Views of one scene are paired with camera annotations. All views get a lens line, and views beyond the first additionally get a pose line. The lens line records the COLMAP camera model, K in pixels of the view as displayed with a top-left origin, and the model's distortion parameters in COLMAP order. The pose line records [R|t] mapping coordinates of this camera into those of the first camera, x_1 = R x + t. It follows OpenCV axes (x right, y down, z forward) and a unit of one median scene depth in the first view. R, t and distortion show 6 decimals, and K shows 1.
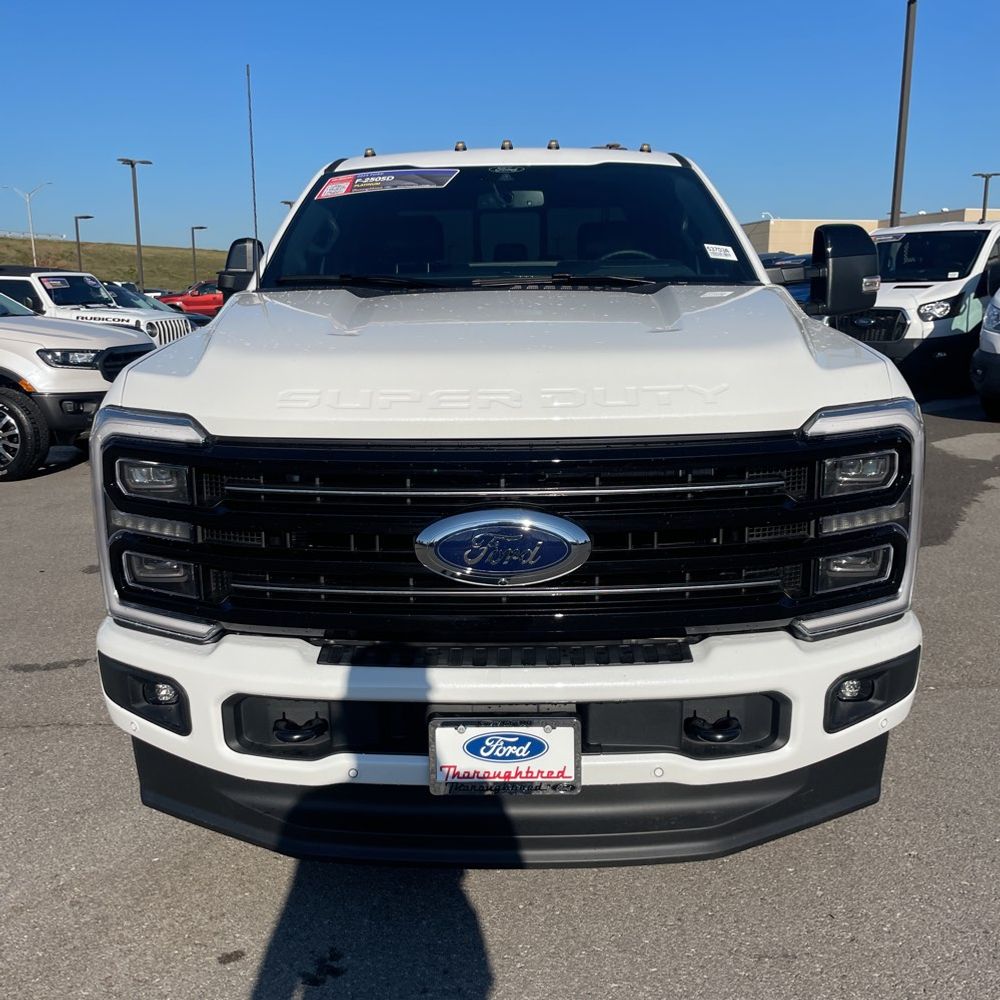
lens RADIAL K [[1015.5, 0, 492.5], [0, 1015.5, 489.0], [0, 0, 1]] dist [0.089269, -0.114480]
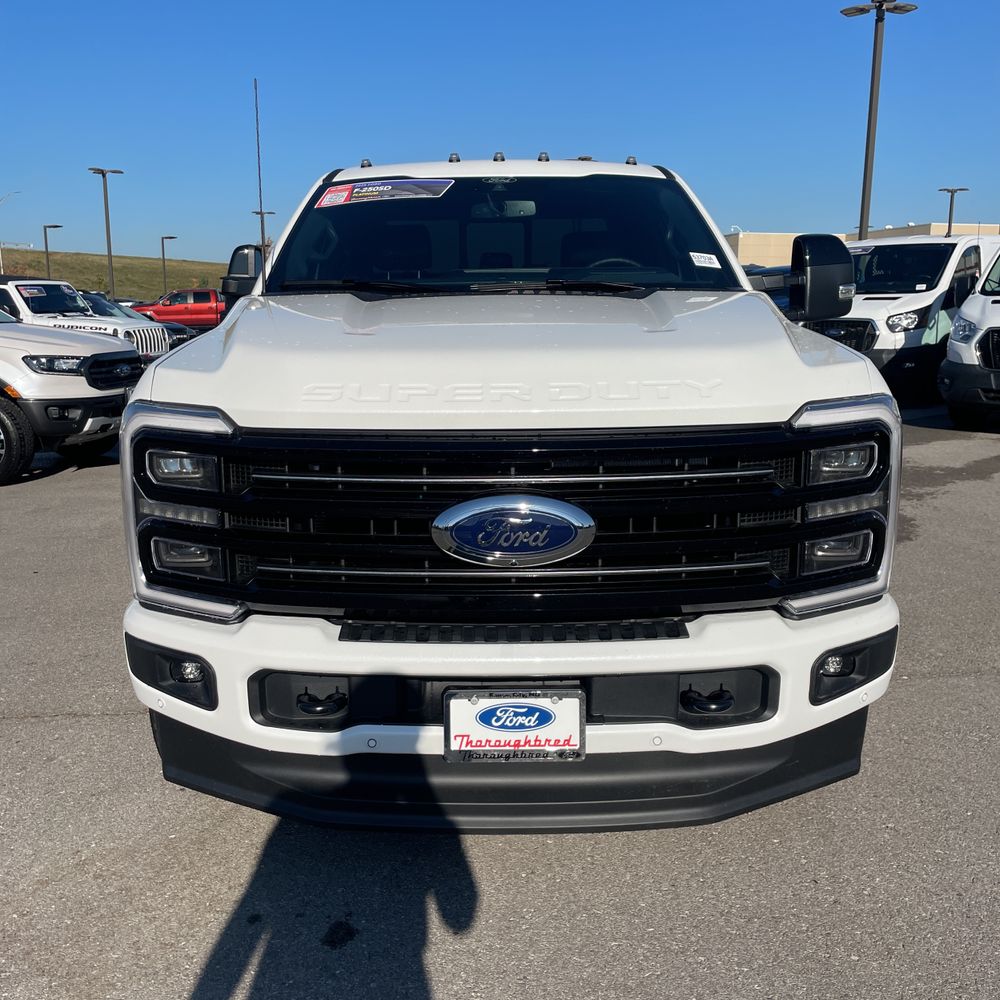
lens RADIAL K [[1016.5, 0, 484.9], [0, 1016.5, 494.8], [0, 0, 1]] dist [0.093057, -0.118614]
pose [[0.999774, -0.000225, 0.021240, -0.023849], [0.000349, 0.999983, -0.005839, 0.014290], [-0.021238, 0.005845, 0.999757, -0.041457]]
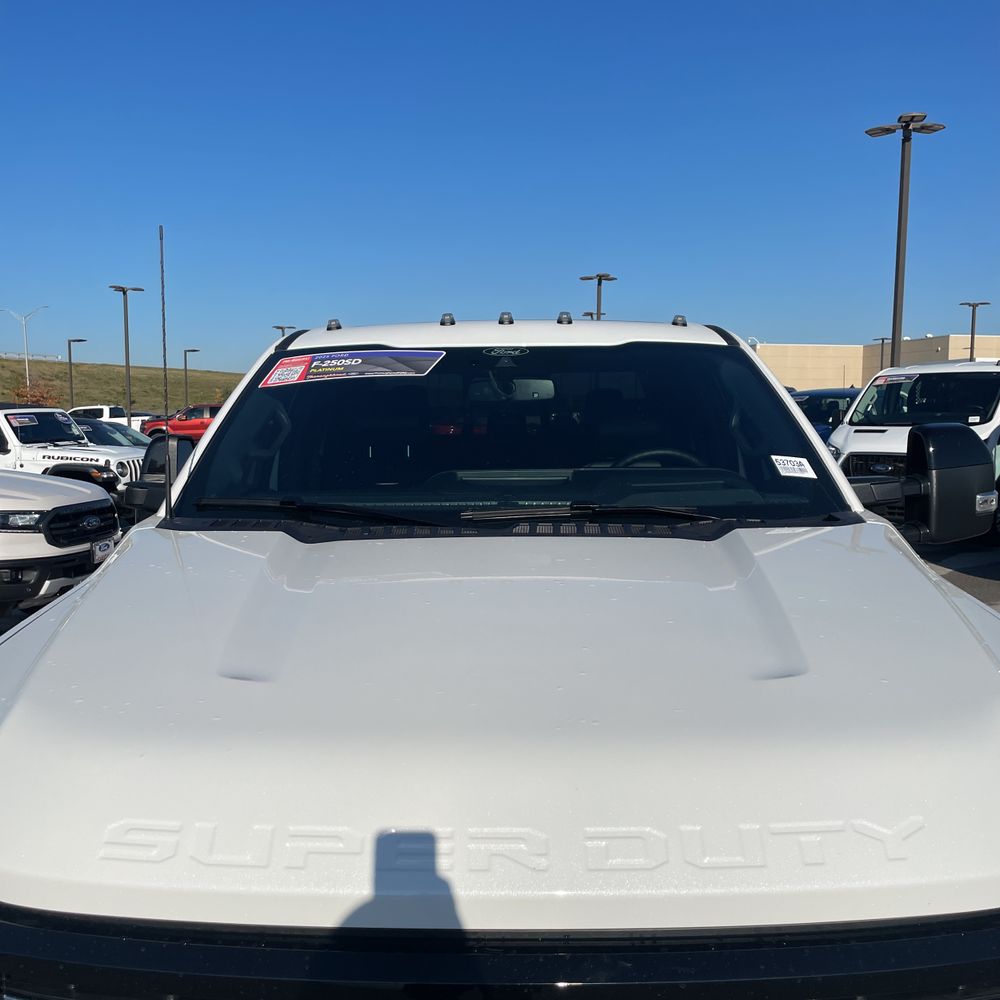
lens RADIAL K [[1016.5, 0, 484.9], [0, 1016.5, 494.8], [0, 0, 1]] dist [0.093057, -0.118614]
pose [[0.999993, 0.002847, 0.002465, -0.003995], [-0.002566, 0.994227, -0.107266, -0.122502], [-0.002756, 0.107259, 0.994227, 0.244417]]
